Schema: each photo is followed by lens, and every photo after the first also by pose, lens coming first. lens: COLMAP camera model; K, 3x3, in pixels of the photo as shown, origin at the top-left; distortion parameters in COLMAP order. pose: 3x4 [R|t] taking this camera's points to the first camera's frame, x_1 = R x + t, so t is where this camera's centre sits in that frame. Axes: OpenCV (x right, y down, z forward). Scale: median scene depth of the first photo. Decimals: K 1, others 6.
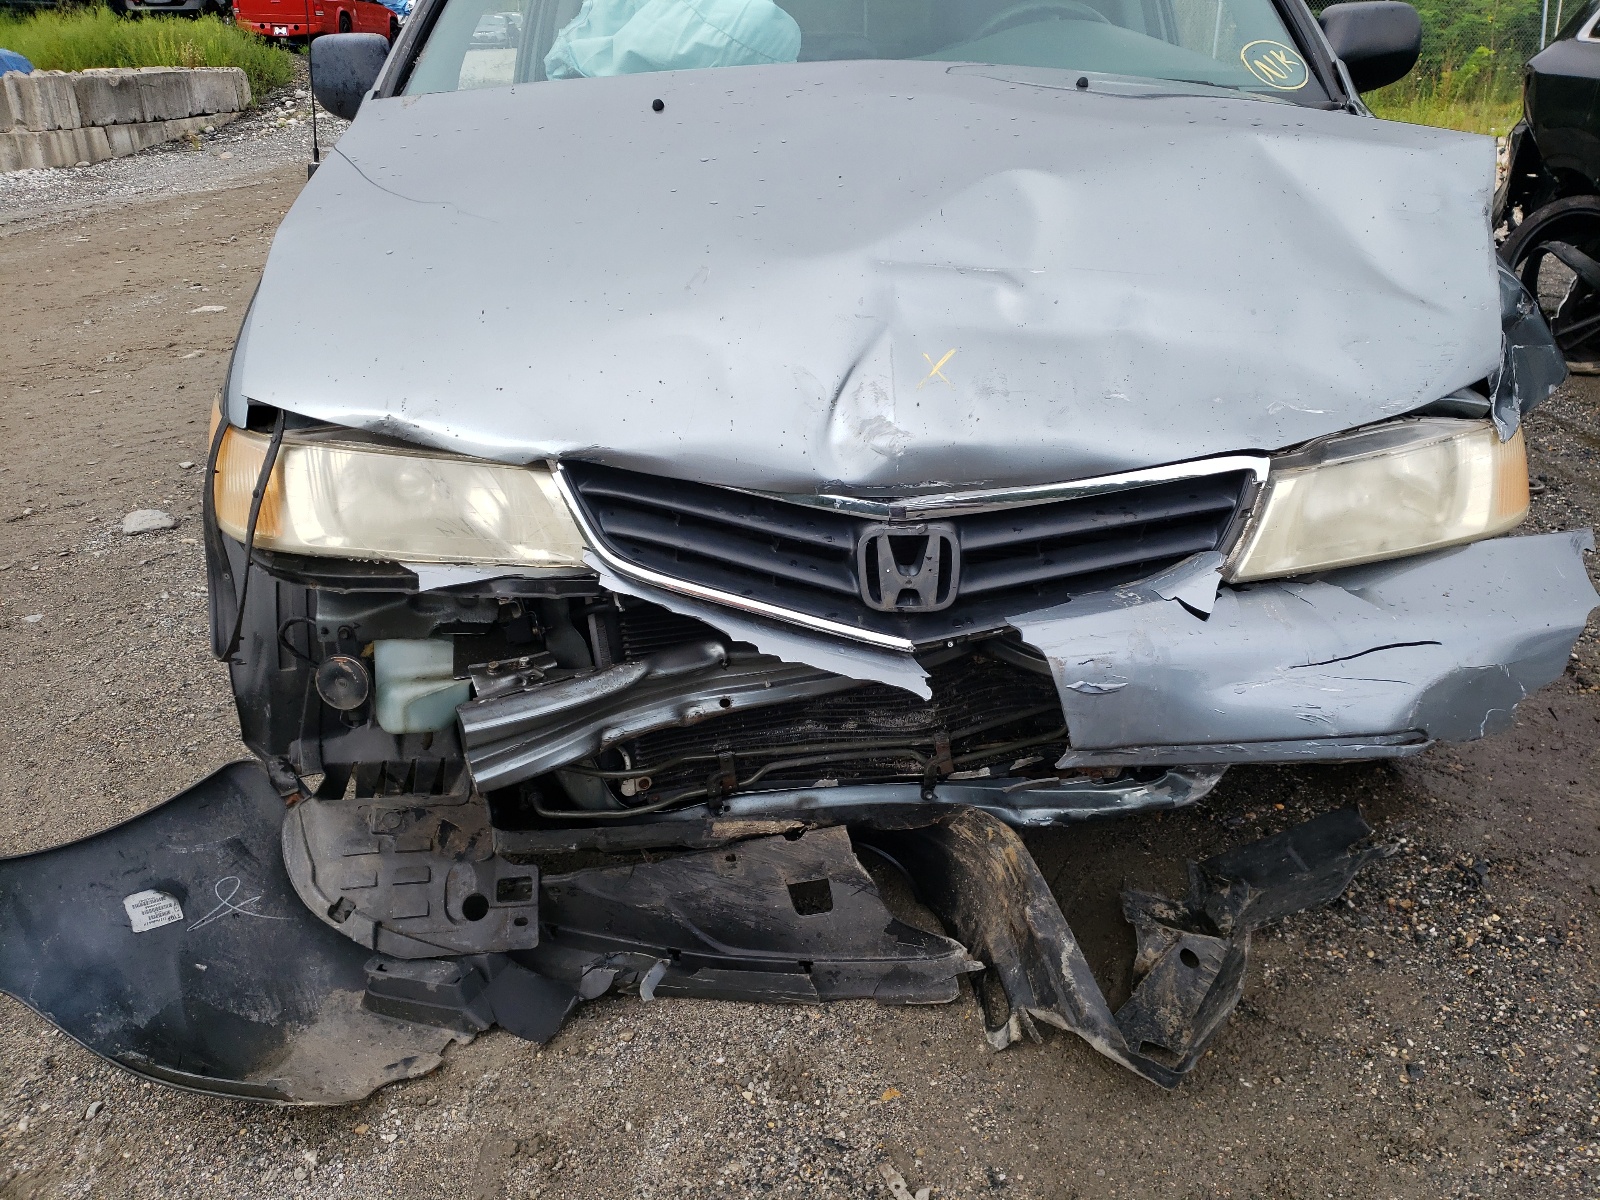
lens RADIAL K [[1210.5, 0, 829.6], [0, 1210.5, 598.2], [0, 0, 1]] dist [0.001859, 0.014181]
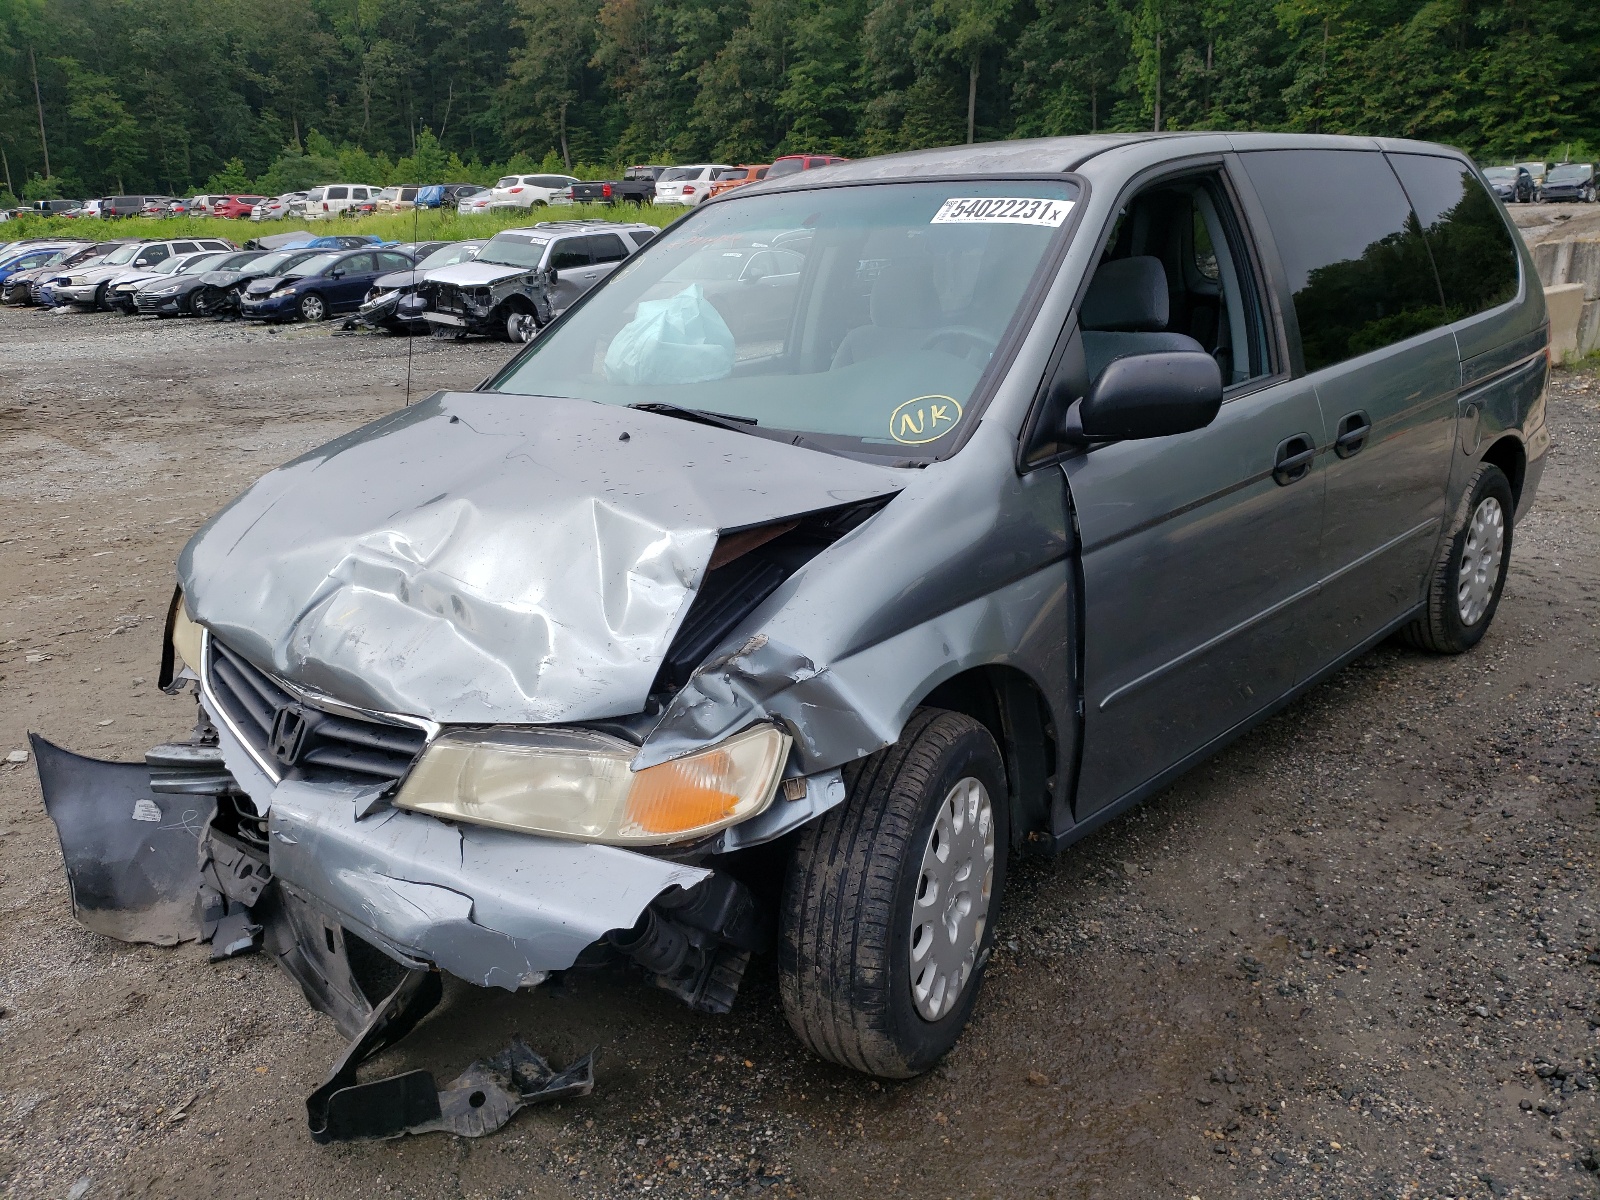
lens RADIAL K [[1210.5, 0, 829.6], [0, 1210.5, 598.2], [0, 0, 1]] dist [0.001859, 0.014181]
pose [[0.738560, 0.190735, -0.646644, 1.443884], [-0.256624, 0.966478, -0.008027, -0.334935], [0.623436, 0.171873, 0.762749, 0.169566]]
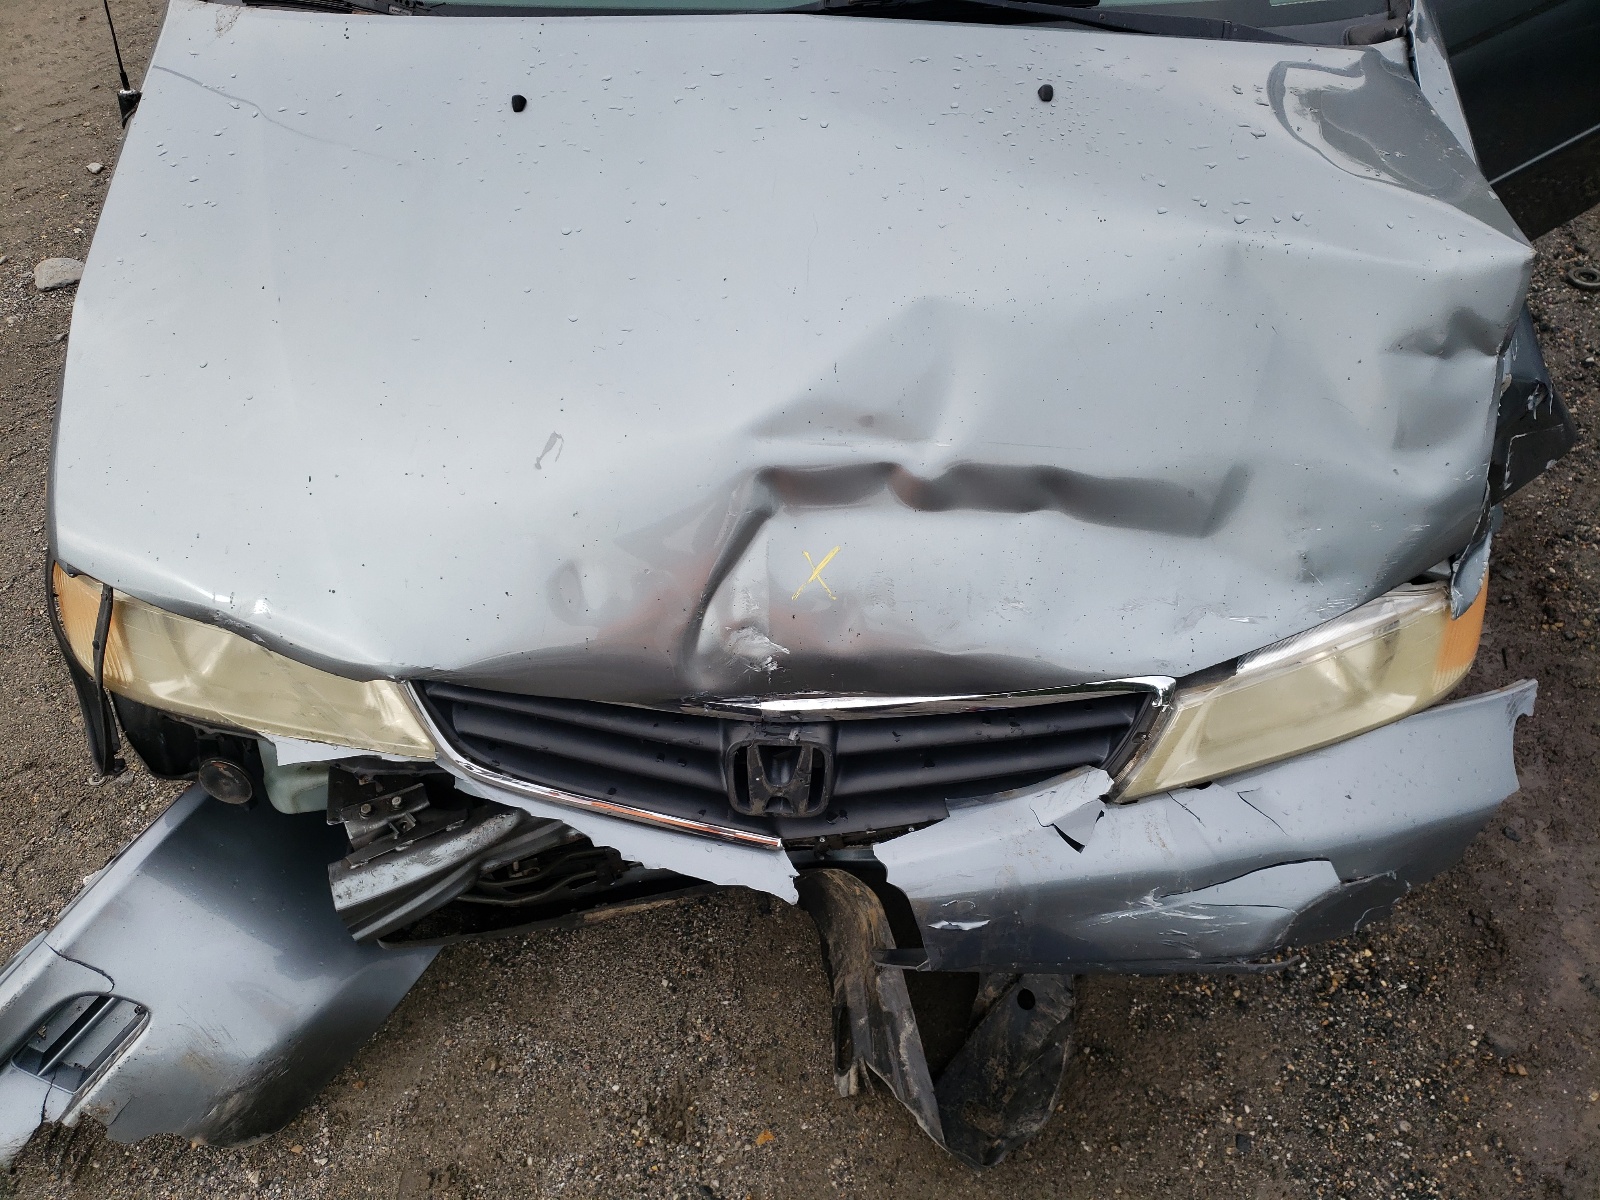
lens RADIAL K [[1215.7, 0, 800.0], [0, 1215.7, 600.0], [0, 0, 1]] dist [-0.000606, 0.014666]
pose [[0.998823, 0.040622, -0.026515, 0.091037], [-0.027590, 0.925283, 0.378273, -0.465192], [0.039900, -0.377096, 0.925314, 0.150621]]
